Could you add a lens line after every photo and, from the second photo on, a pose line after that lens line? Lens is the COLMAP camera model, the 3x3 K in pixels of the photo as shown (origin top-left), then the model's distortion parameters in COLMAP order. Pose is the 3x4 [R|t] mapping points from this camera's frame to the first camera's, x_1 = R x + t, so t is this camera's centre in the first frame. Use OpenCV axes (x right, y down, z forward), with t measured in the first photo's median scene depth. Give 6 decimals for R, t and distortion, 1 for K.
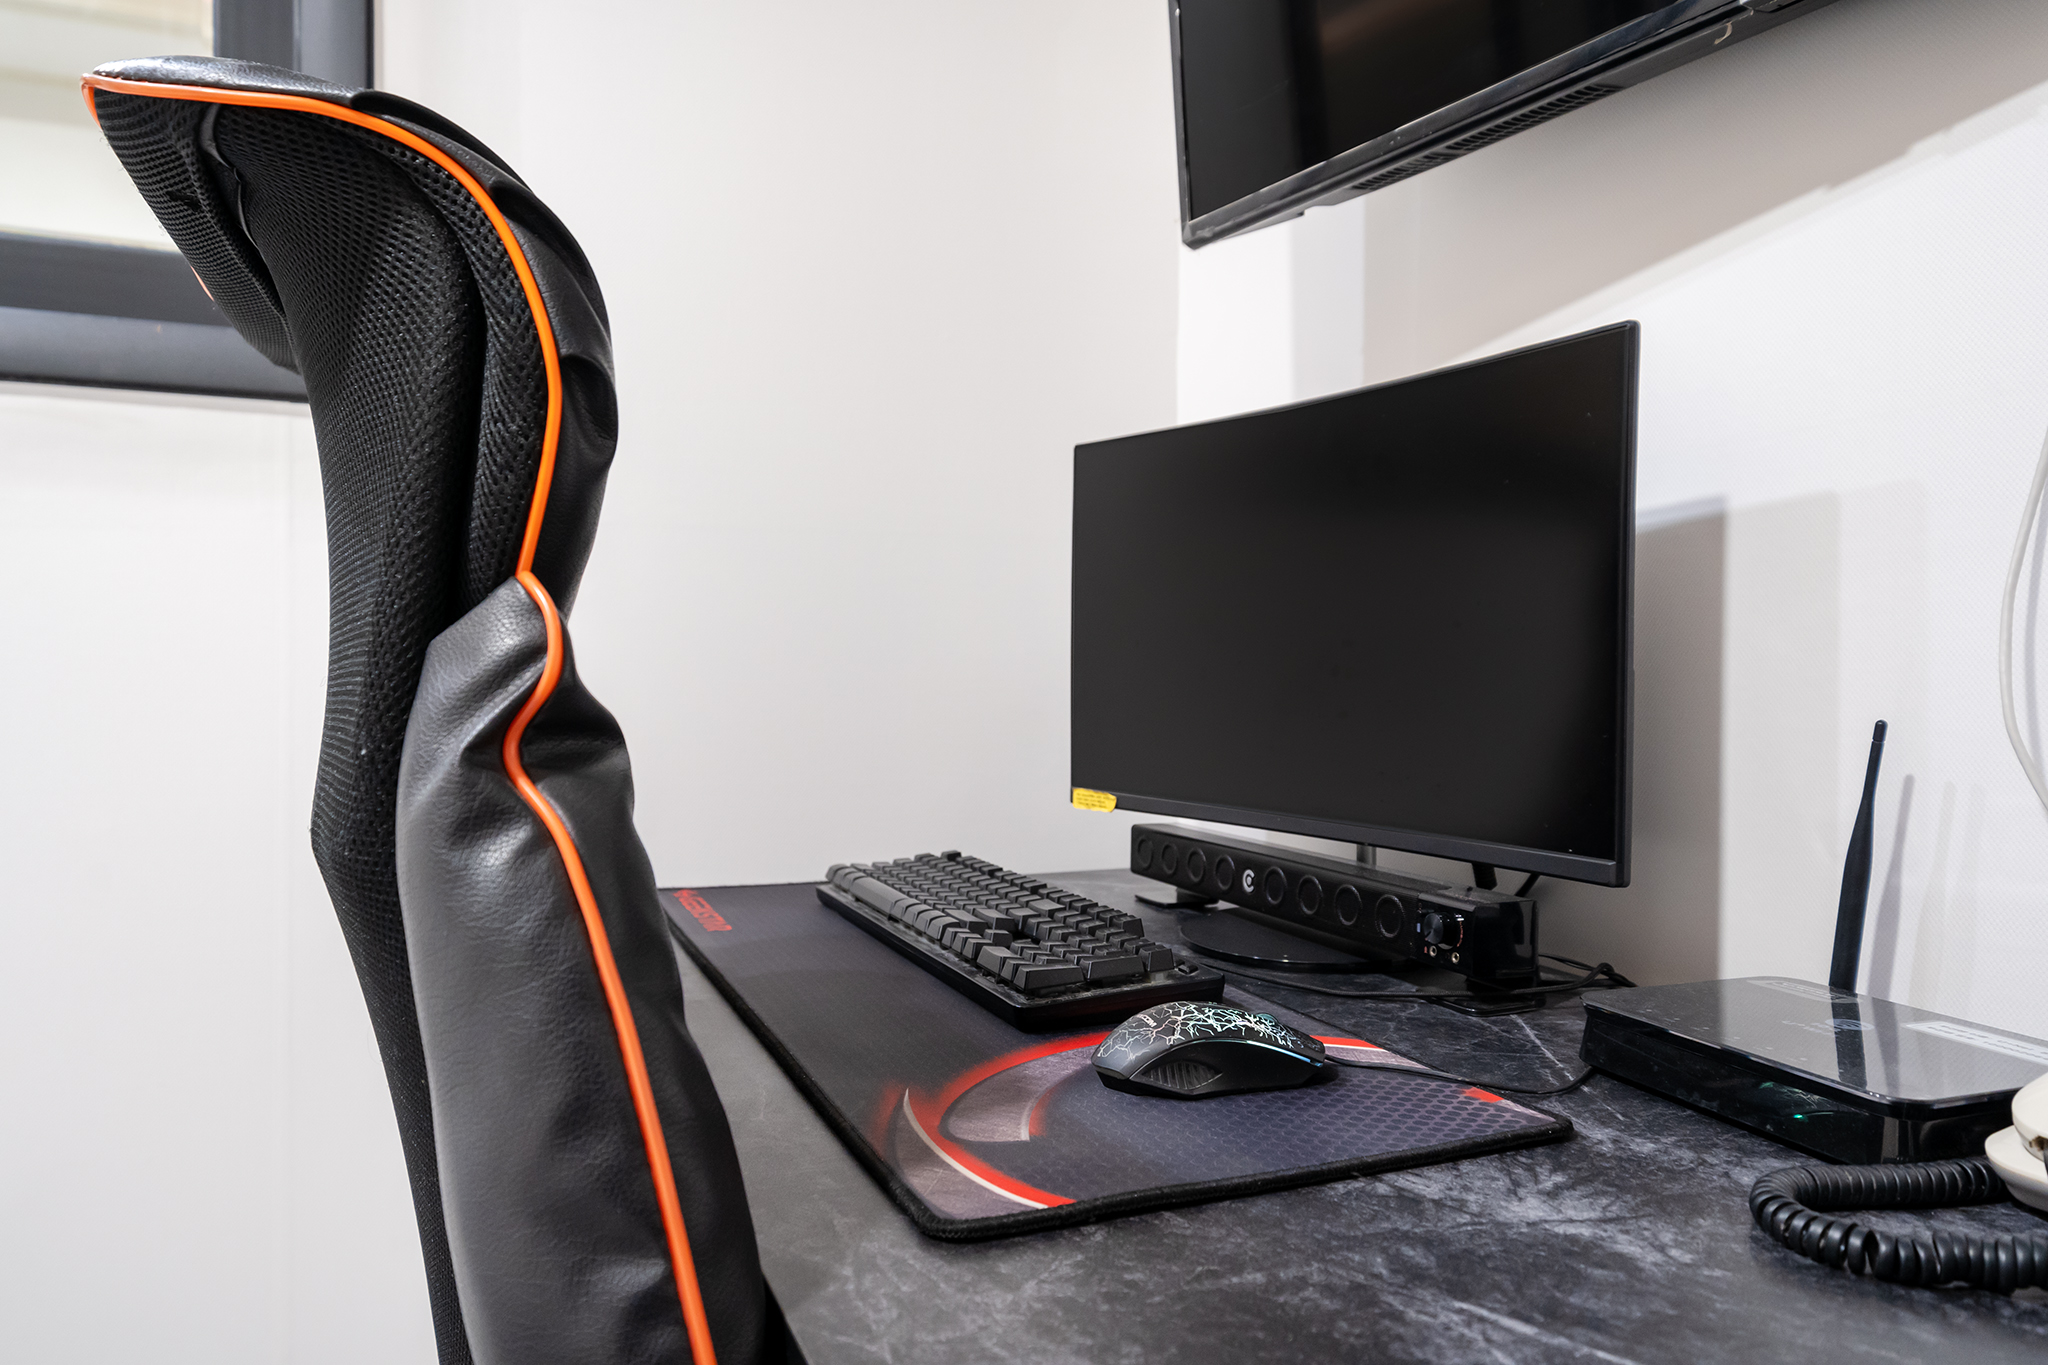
lens RADIAL K [[1366.4, 0, 1024.0], [0, 1366.4, 682.5], [0, 0, 1]] dist [0.000112, -0.000001]
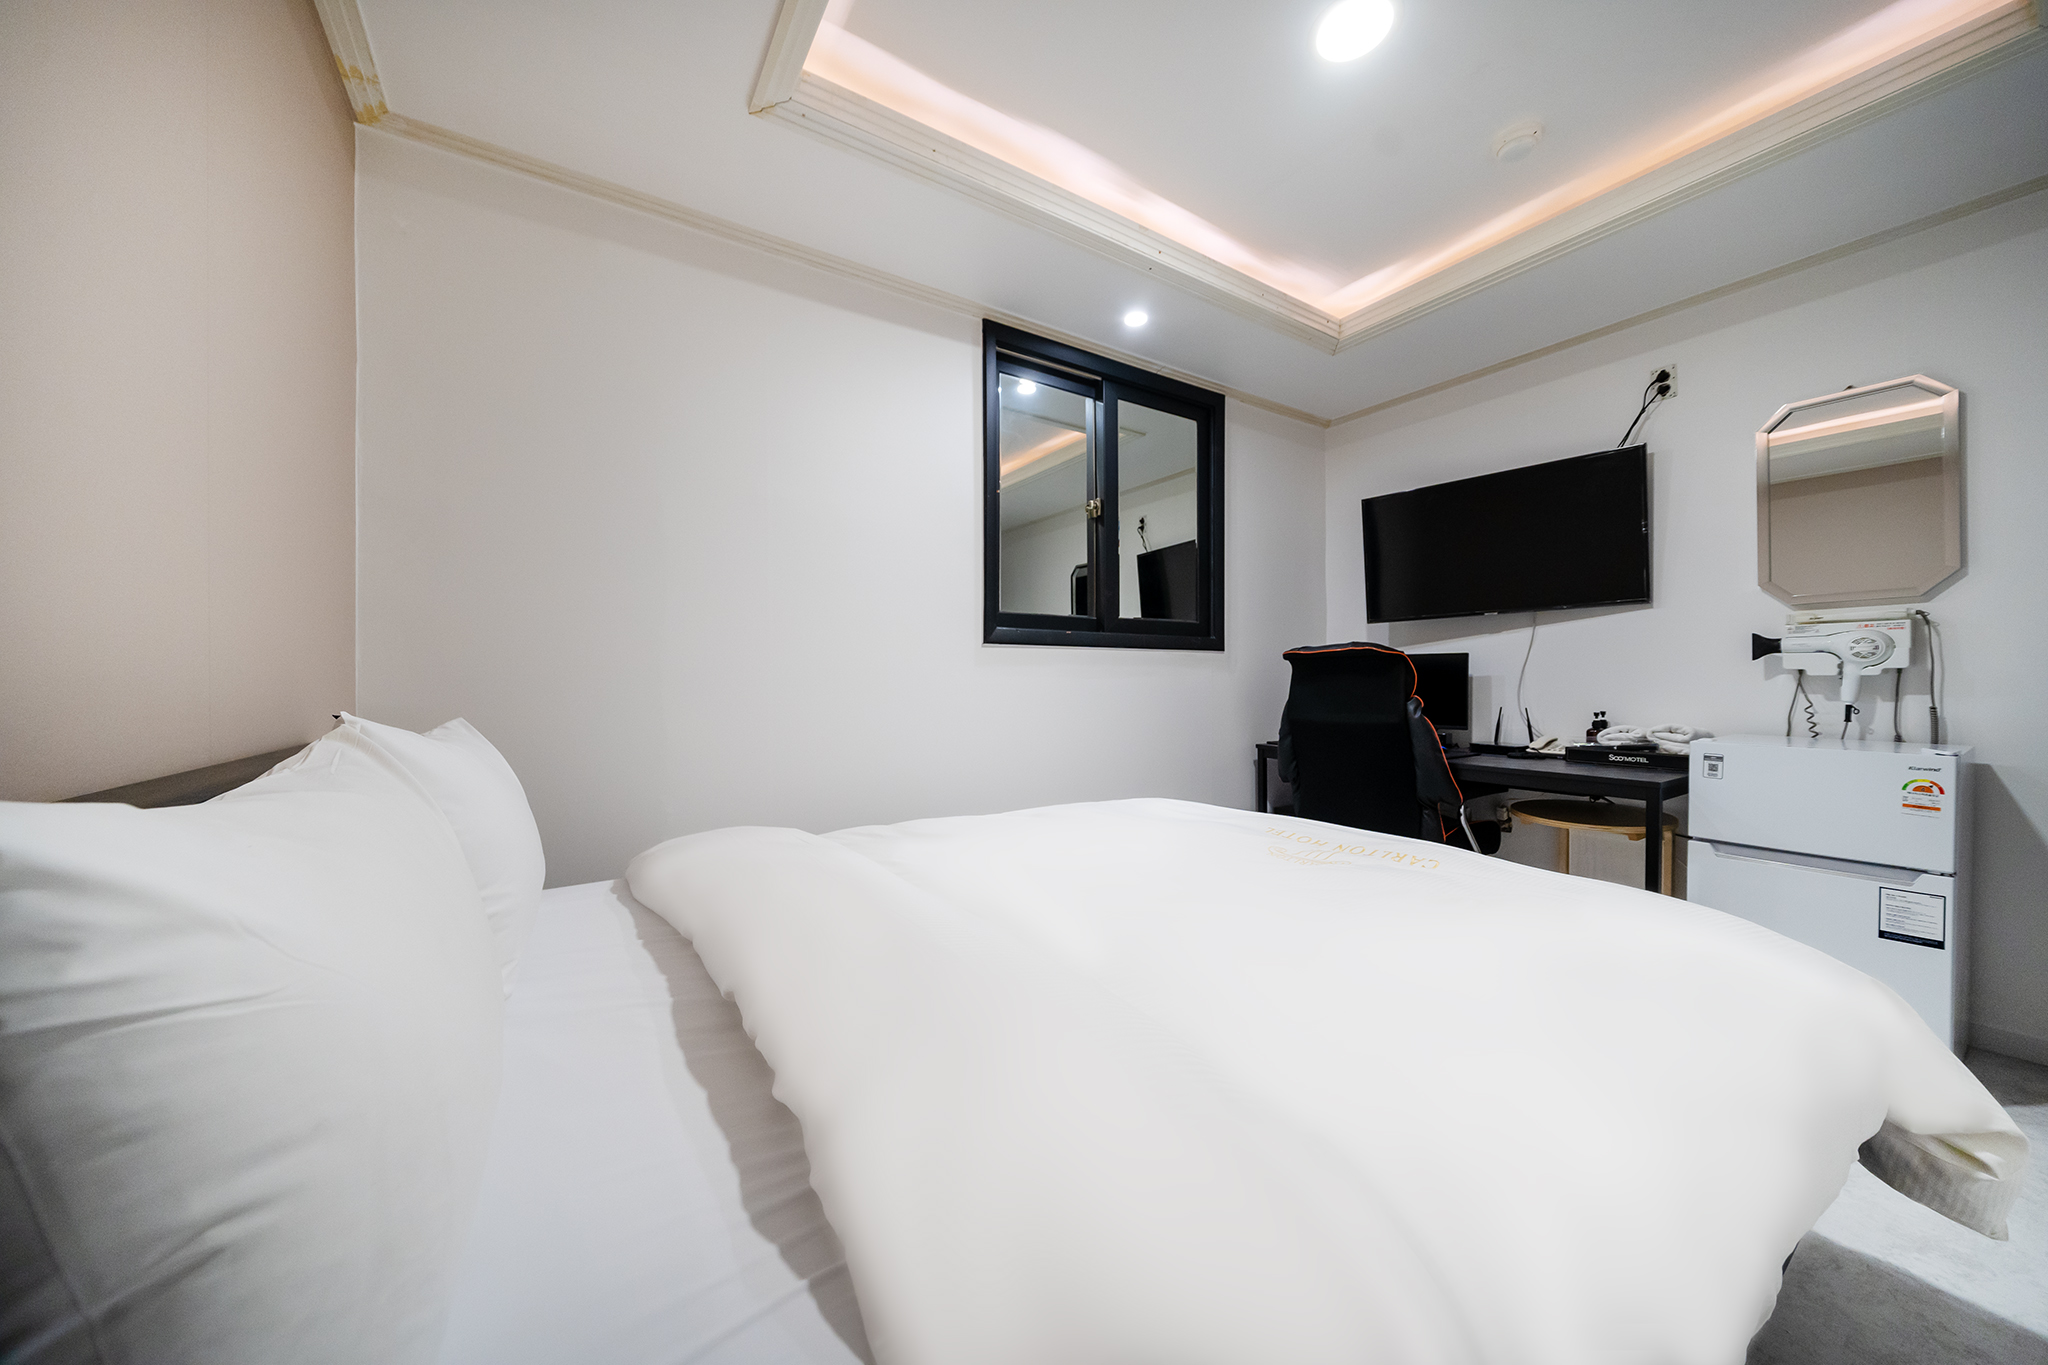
lens RADIAL K [[697.9, 0, 1018.1], [0, 697.9, 689.4], [0, 0, 1]] dist [-0.000285, -0.000051]
pose [[0.978762, -0.013576, 0.204549, -2.518802], [0.012634, 0.999903, 0.005910, -0.117786], [-0.204610, -0.003200, 0.978838, -2.031972]]
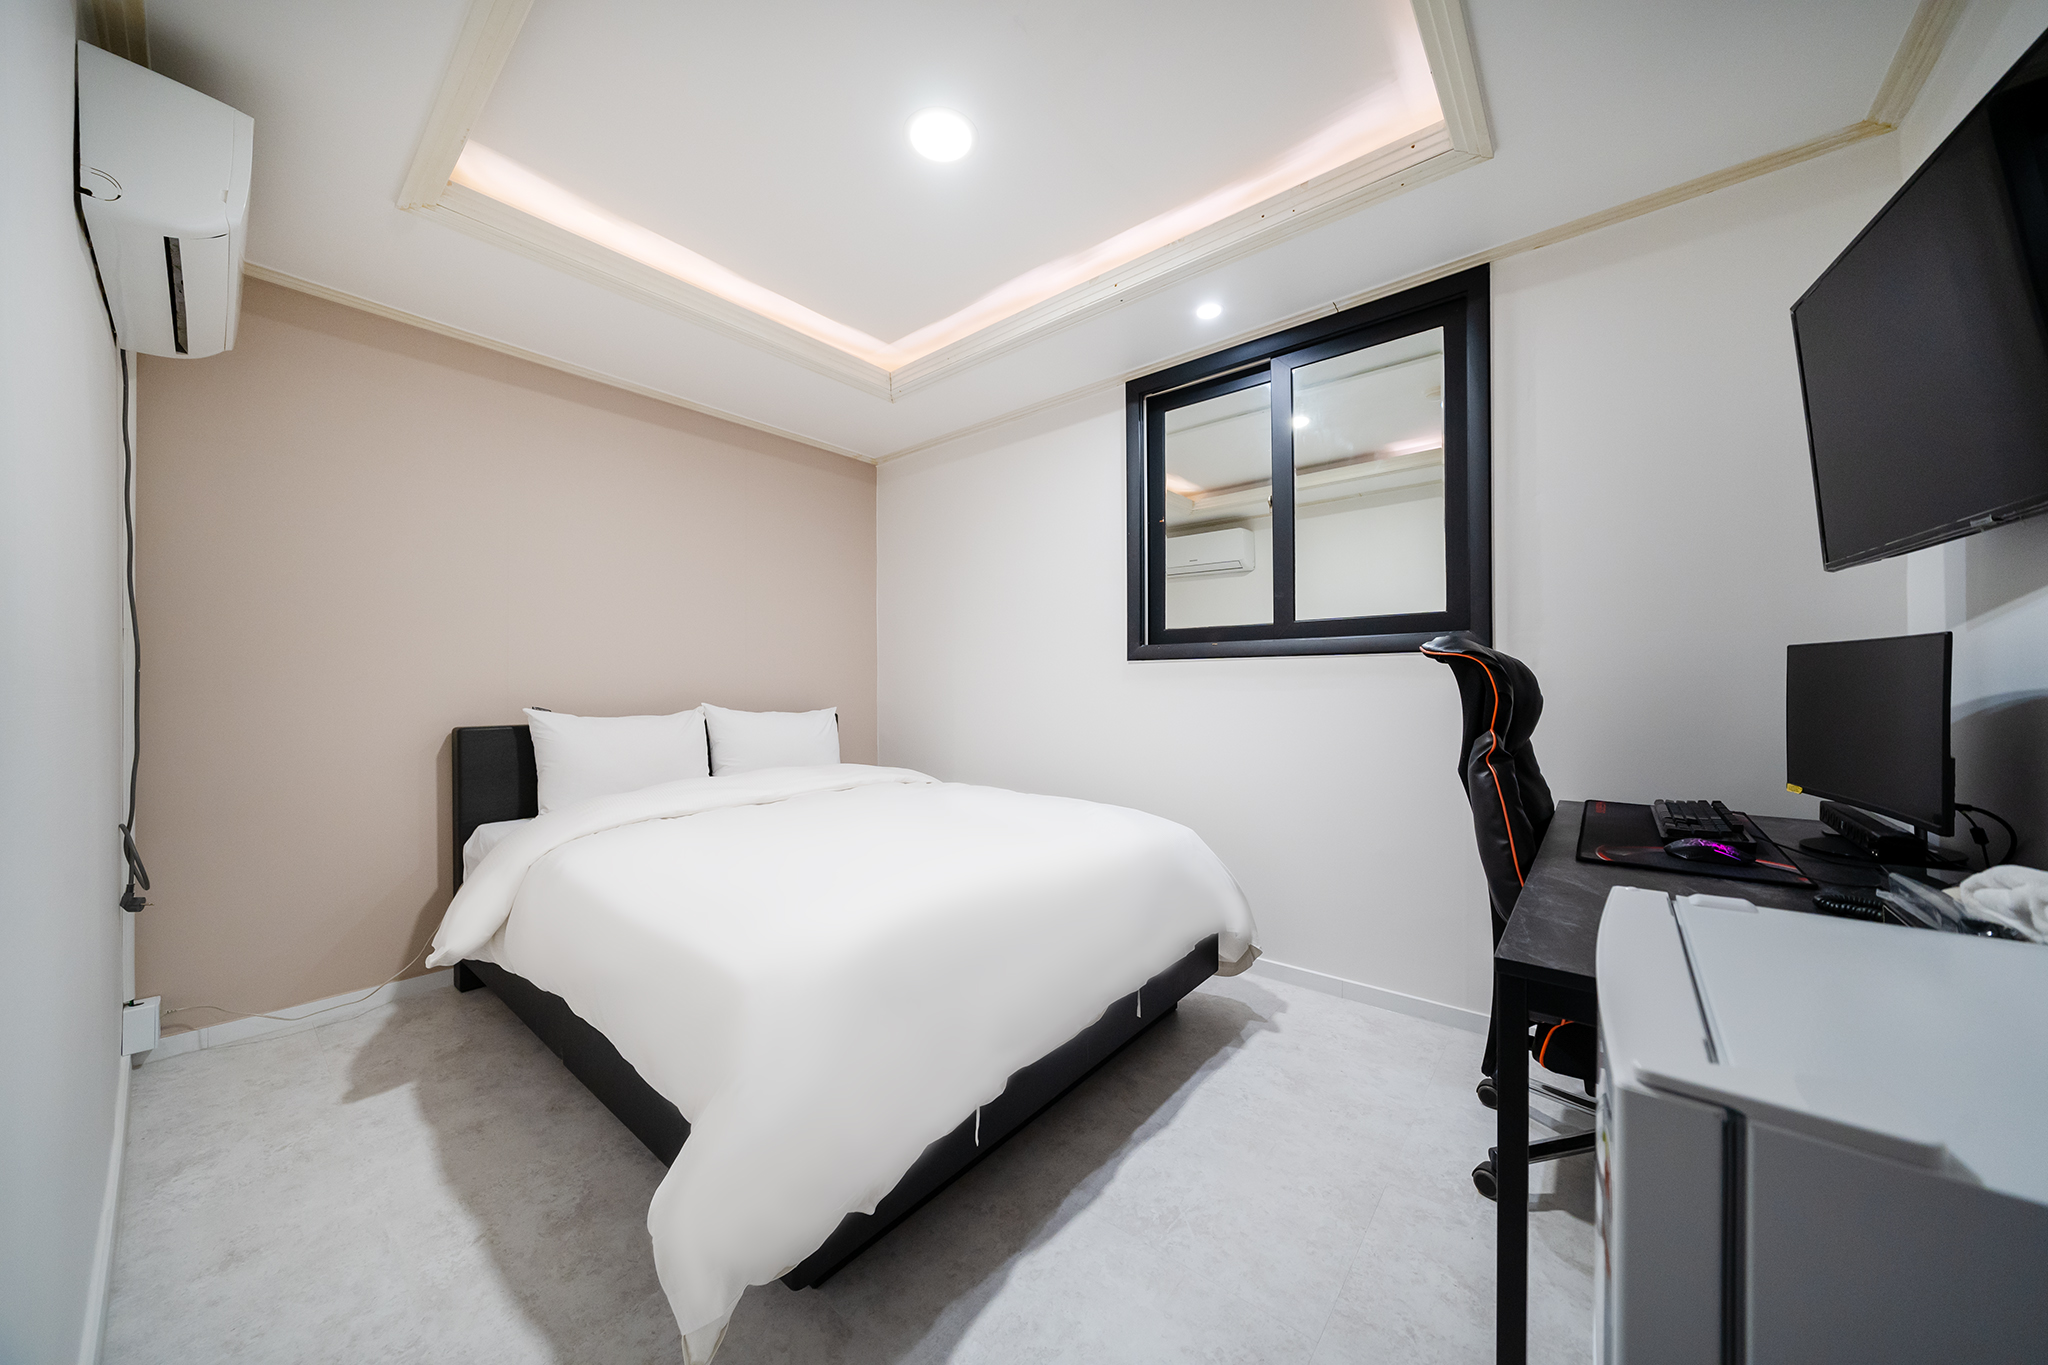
lens RADIAL K [[697.9, 0, 1018.1], [0, 697.9, 689.4], [0, 0, 1]] dist [-0.000285, -0.000051]
pose [[0.481186, -0.008777, -0.876574, 0.708535], [-0.001475, 0.999940, -0.010822, -0.117057], [0.876617, 0.006500, 0.481145, -1.233677]]
